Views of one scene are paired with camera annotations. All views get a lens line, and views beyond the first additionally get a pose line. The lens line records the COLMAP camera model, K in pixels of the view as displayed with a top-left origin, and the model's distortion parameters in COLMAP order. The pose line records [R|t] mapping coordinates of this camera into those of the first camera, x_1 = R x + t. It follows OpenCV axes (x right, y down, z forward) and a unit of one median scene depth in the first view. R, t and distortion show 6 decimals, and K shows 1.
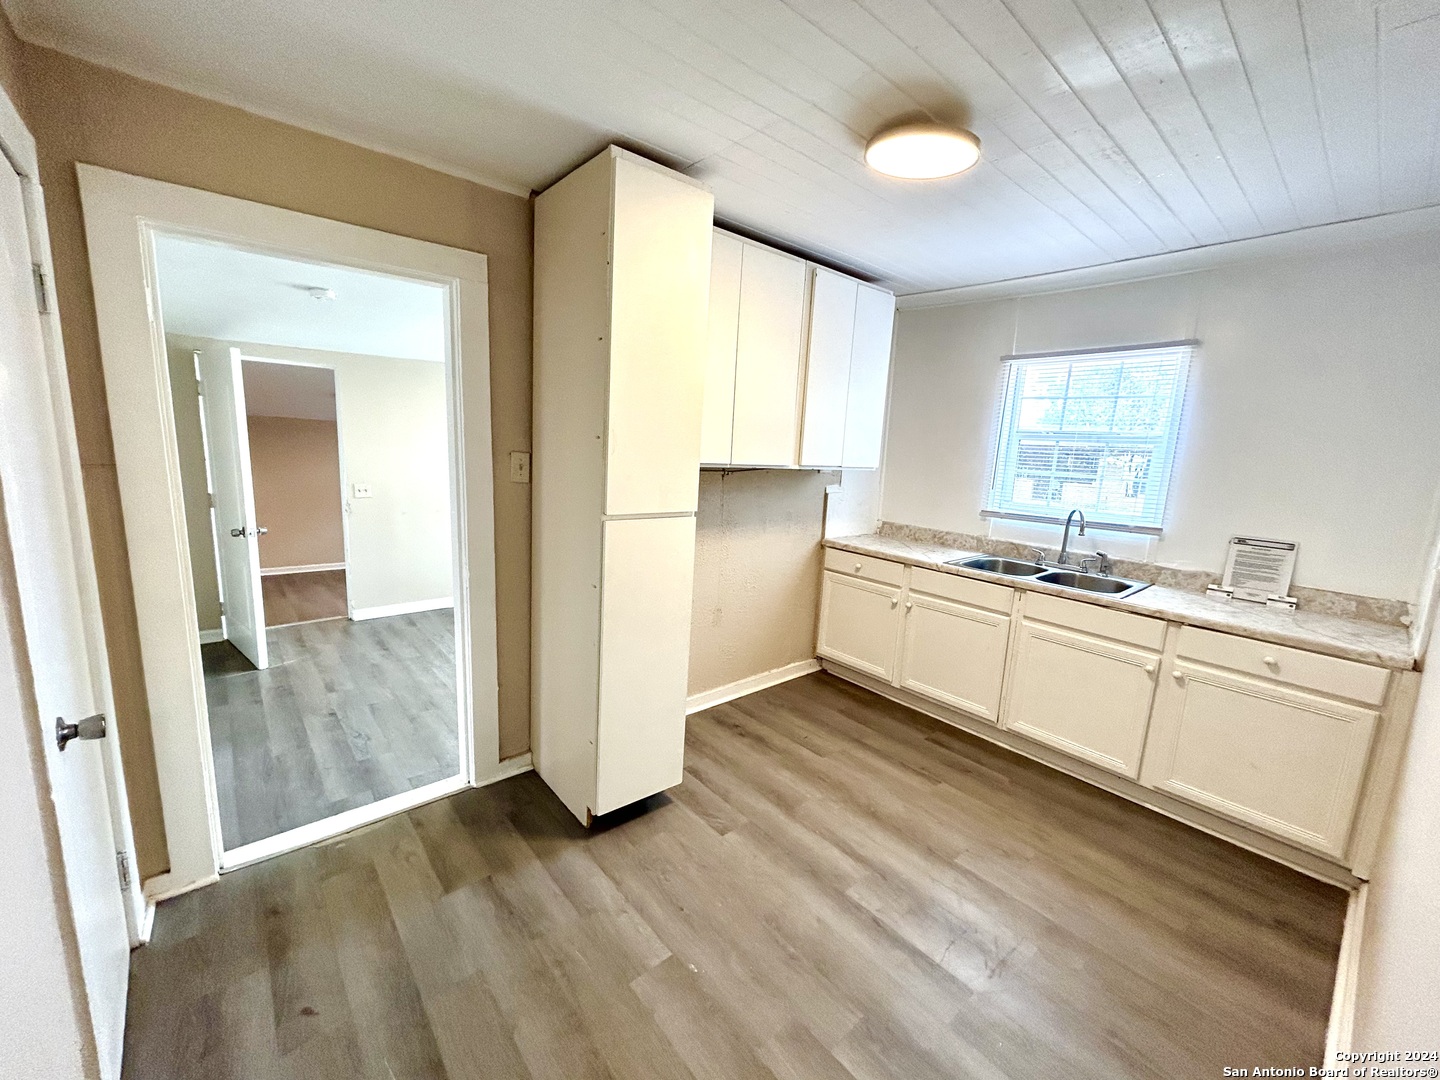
lens RADIAL K [[580.3, 0, 725.8], [0, 580.3, 541.5], [0, 0, 1]] dist [0.000911, 0.001603]
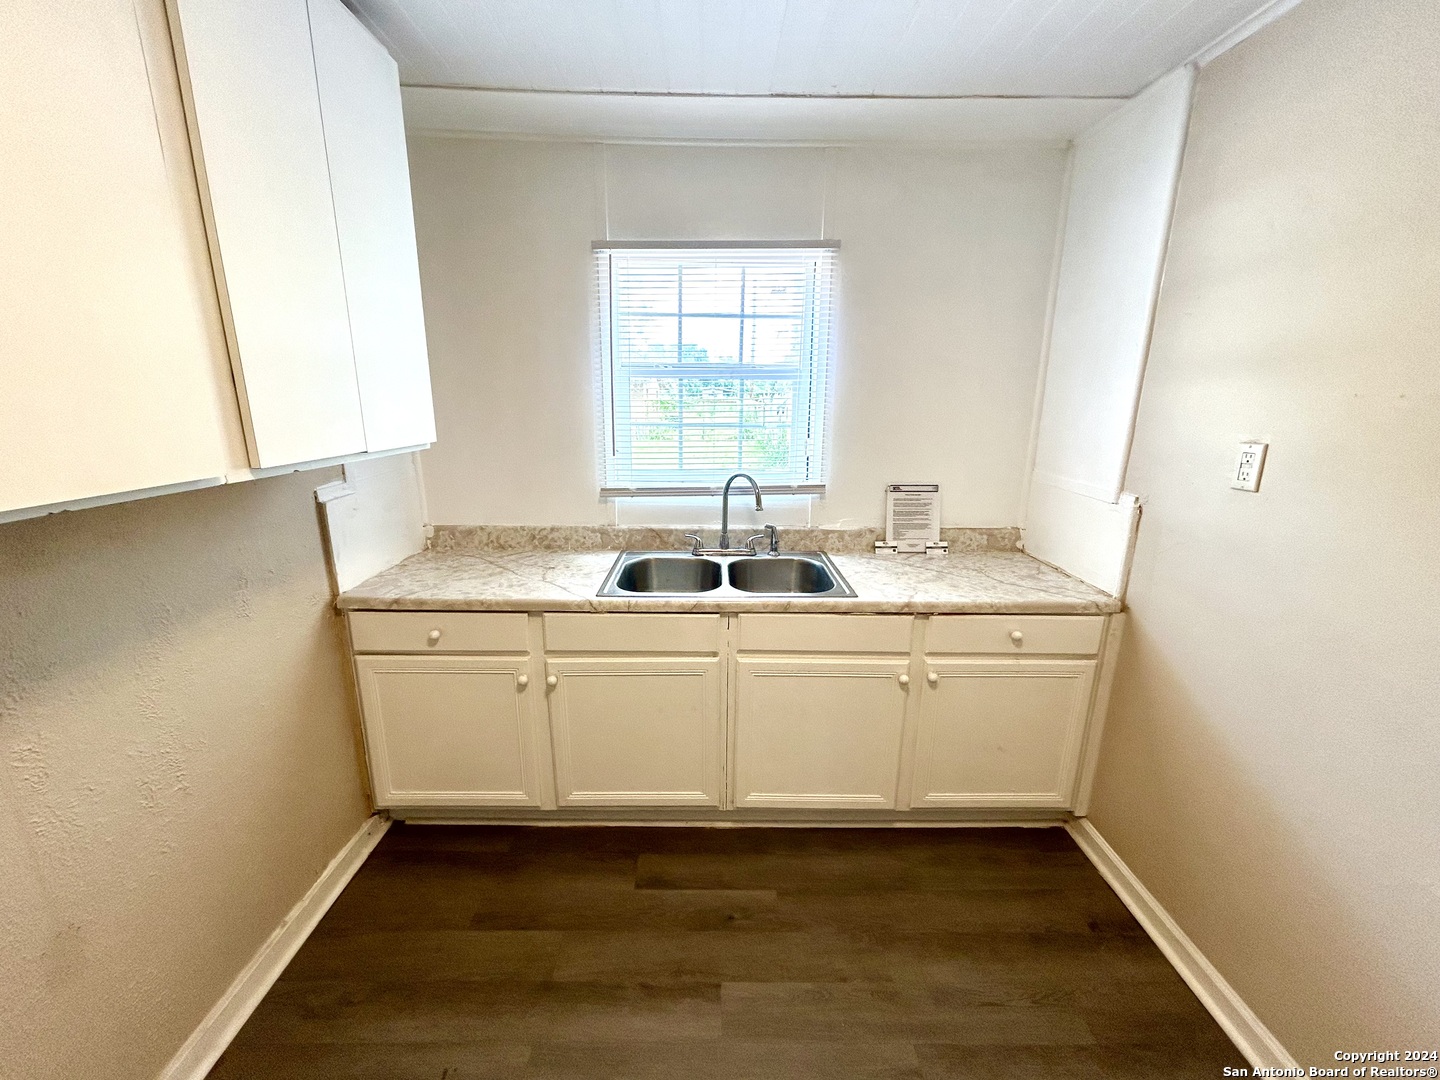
lens RADIAL K [[580.3, 0, 716.5], [0, 580.3, 542.9], [0, 0, 1]] dist [0.000911, 0.001603]
pose [[0.658251, -0.230450, 0.716658, 0.051093], [0.154276, 0.973082, 0.171204, -0.105560], [-0.736821, -0.002132, 0.676085, 0.563699]]
